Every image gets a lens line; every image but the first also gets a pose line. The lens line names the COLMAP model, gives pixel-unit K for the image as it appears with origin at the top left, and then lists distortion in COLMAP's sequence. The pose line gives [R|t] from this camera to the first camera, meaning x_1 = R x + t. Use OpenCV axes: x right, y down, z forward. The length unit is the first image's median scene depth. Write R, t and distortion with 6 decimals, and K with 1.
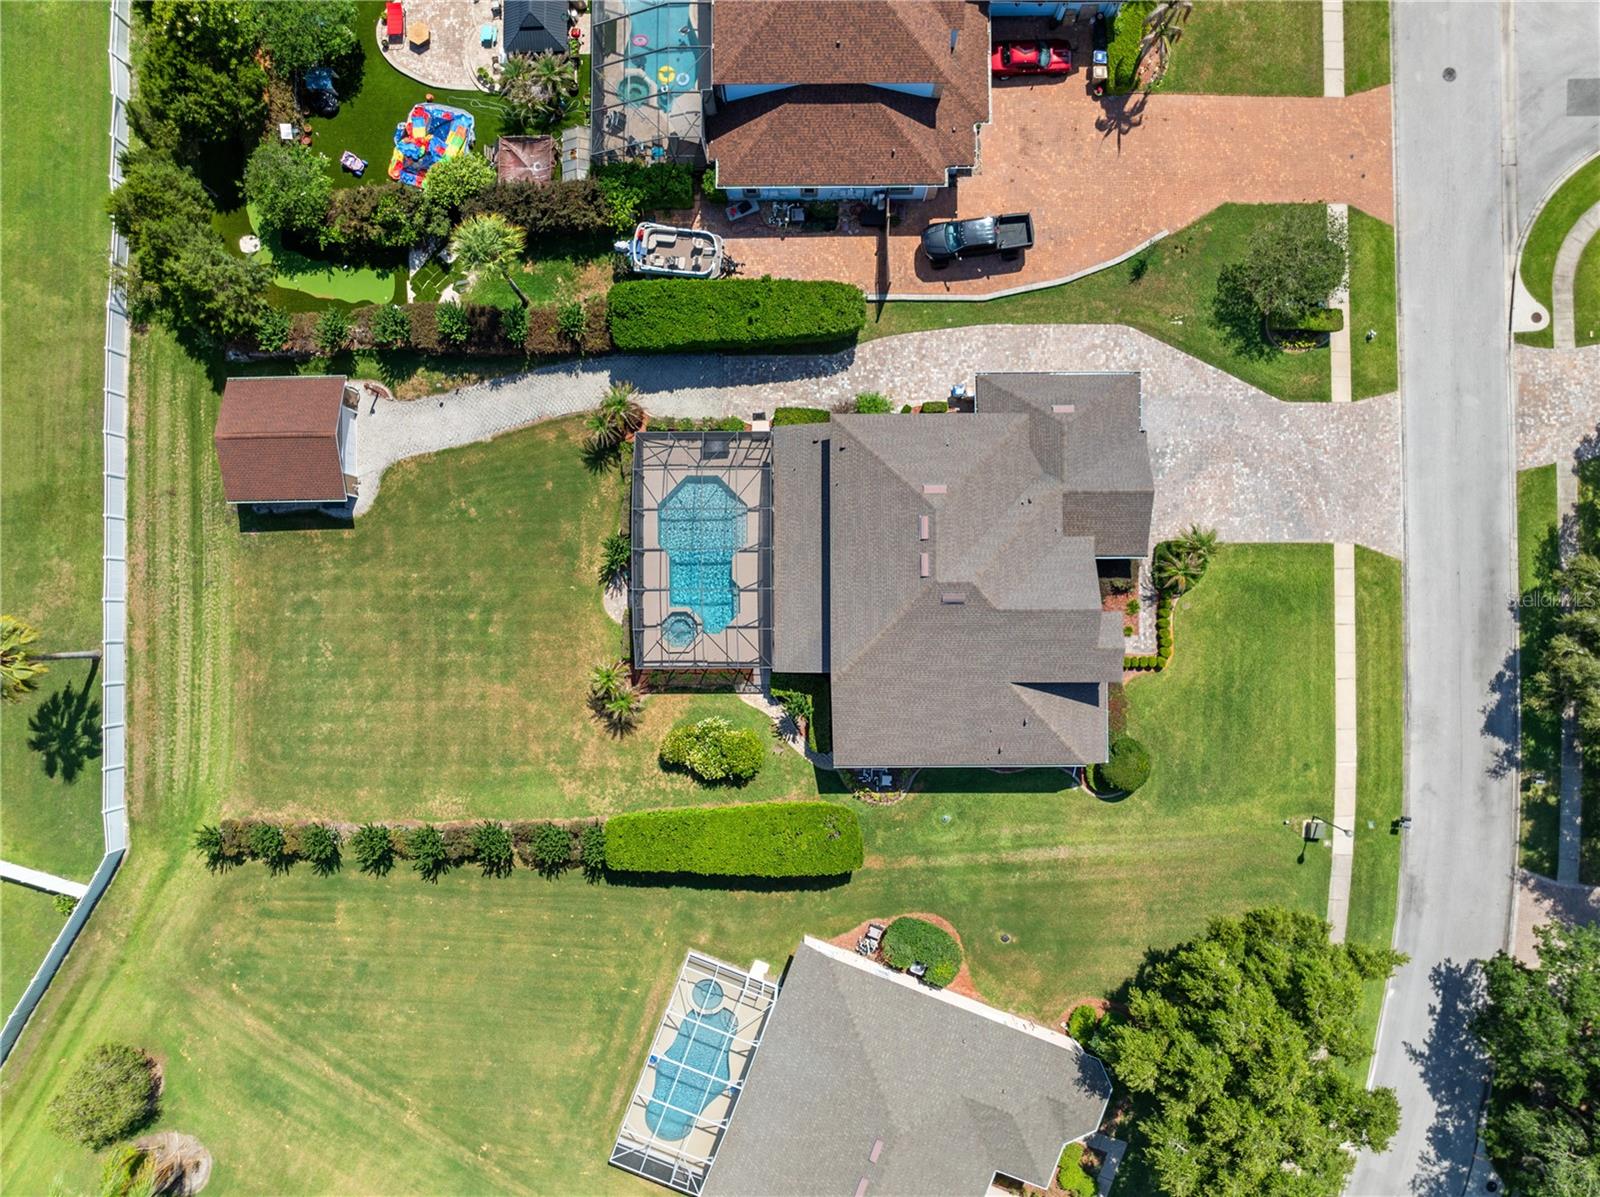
lens RADIAL K [[1129.3, 0, 807.6], [0, 1129.3, 592.9], [0, 0, 1]] dist [-0.036953, 0.003632]
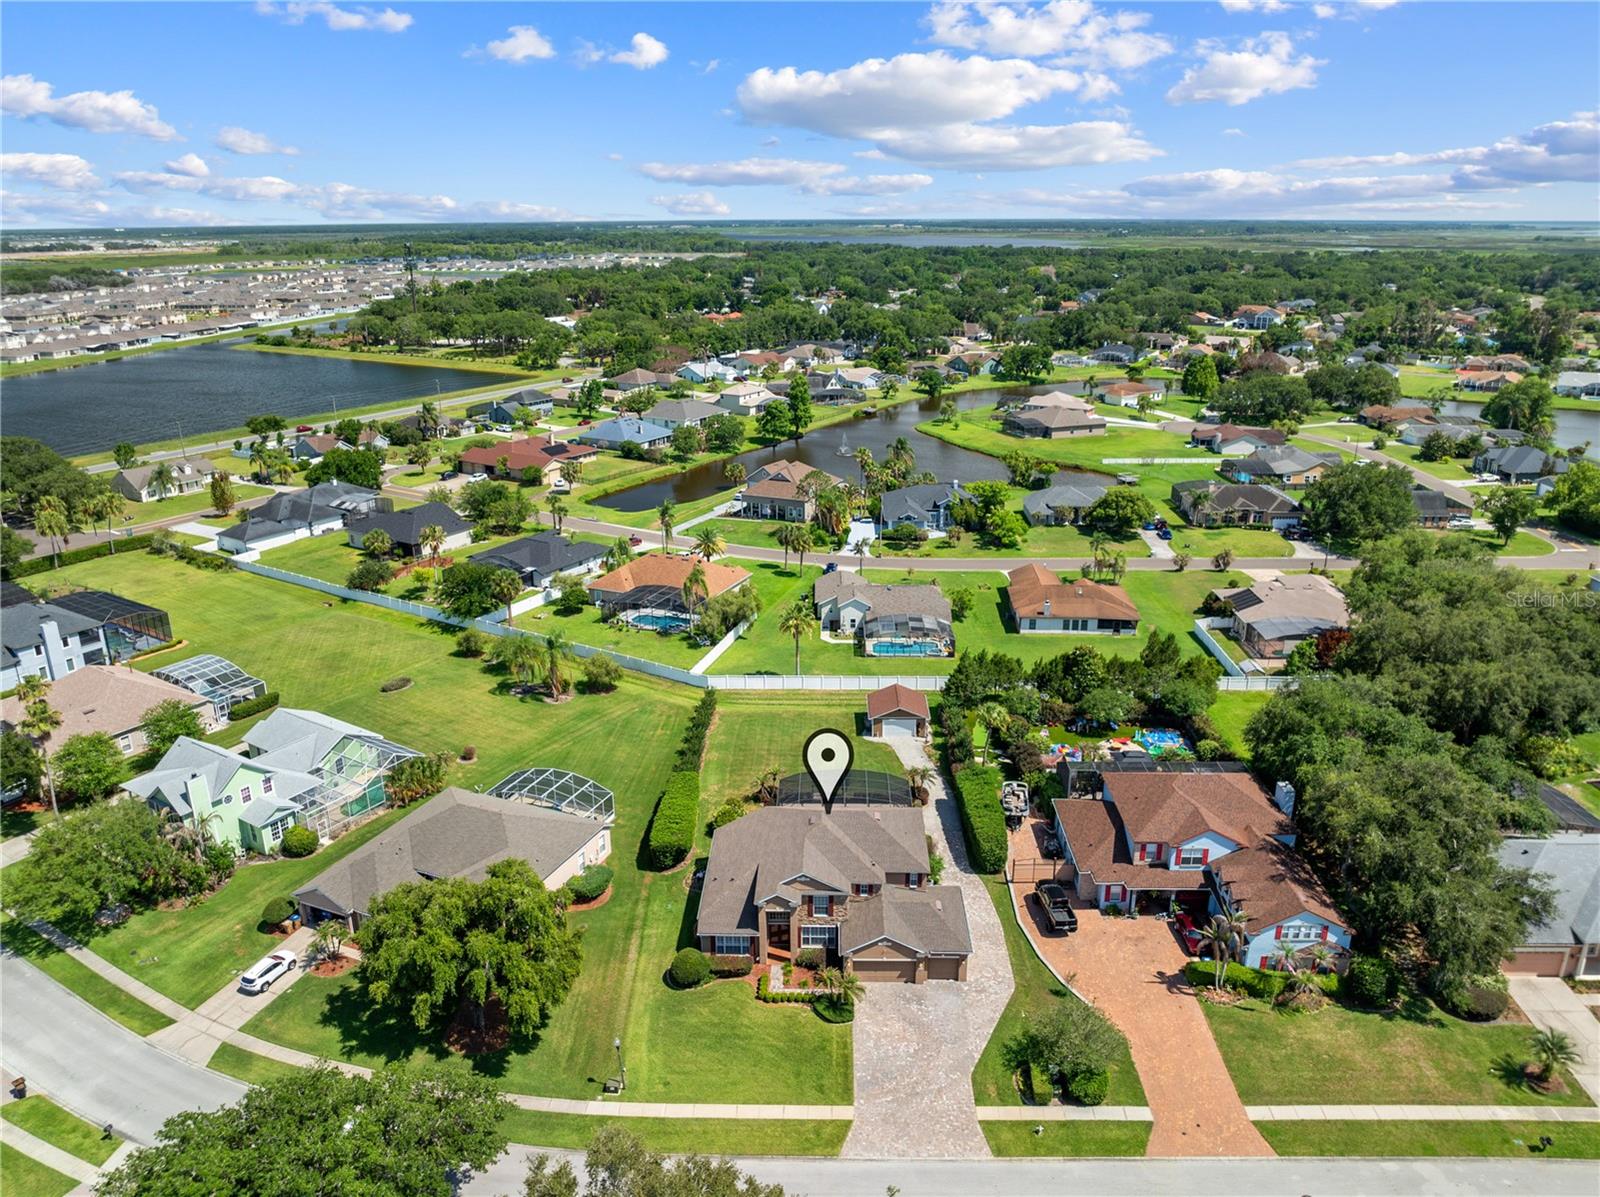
lens RADIAL K [[1129.4, 0, 807.7], [0, 1129.4, 595.2], [0, 0, 1]] dist [-0.019202, -0.038724]
pose [[-0.029025, 0.322224, -0.946219, 1.411605], [-0.999231, 0.015619, 0.035970, -0.047230], [0.026369, 0.946535, 0.321522, 0.121745]]
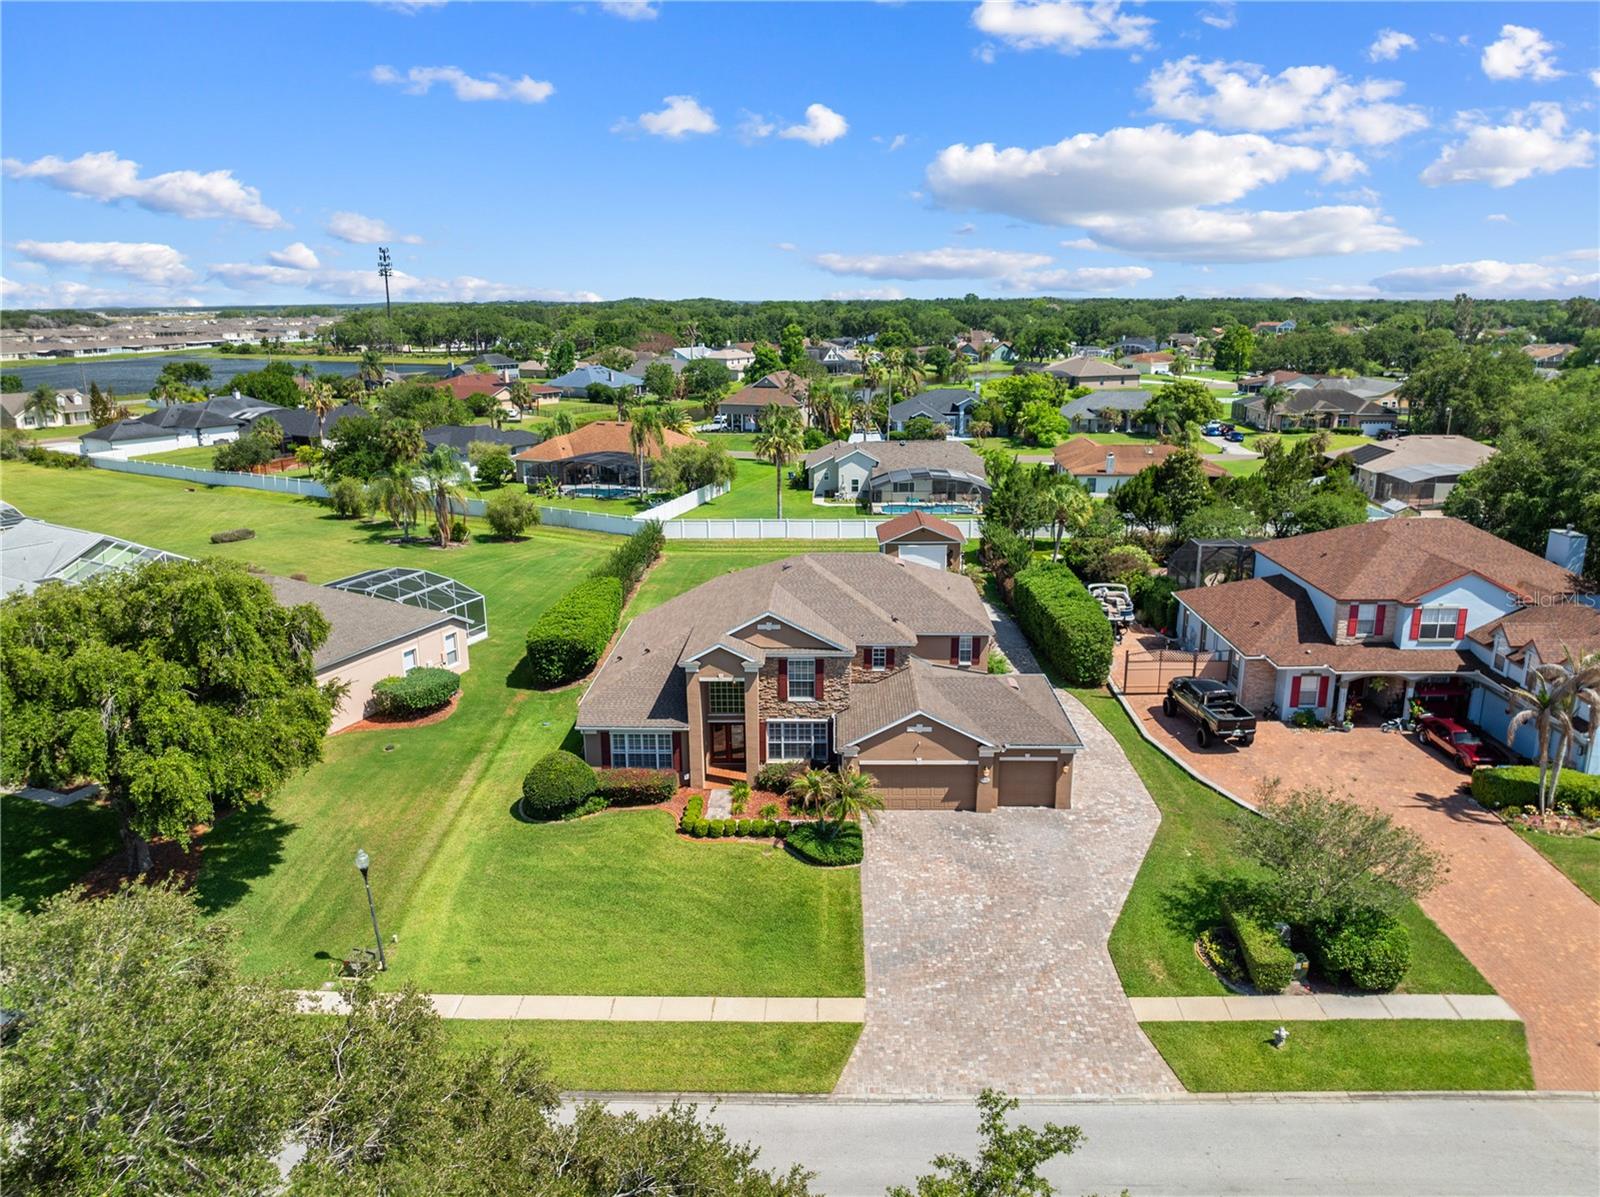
lens RADIAL K [[1129.3, 0, 807.6], [0, 1129.3, 592.9], [0, 0, 1]] dist [-0.036953, 0.003632]
pose [[-0.029248, 0.253094, -0.967000, 0.950908], [-0.999174, 0.019889, 0.035427, -0.040280], [0.028199, 0.967237, 0.252303, 0.676417]]
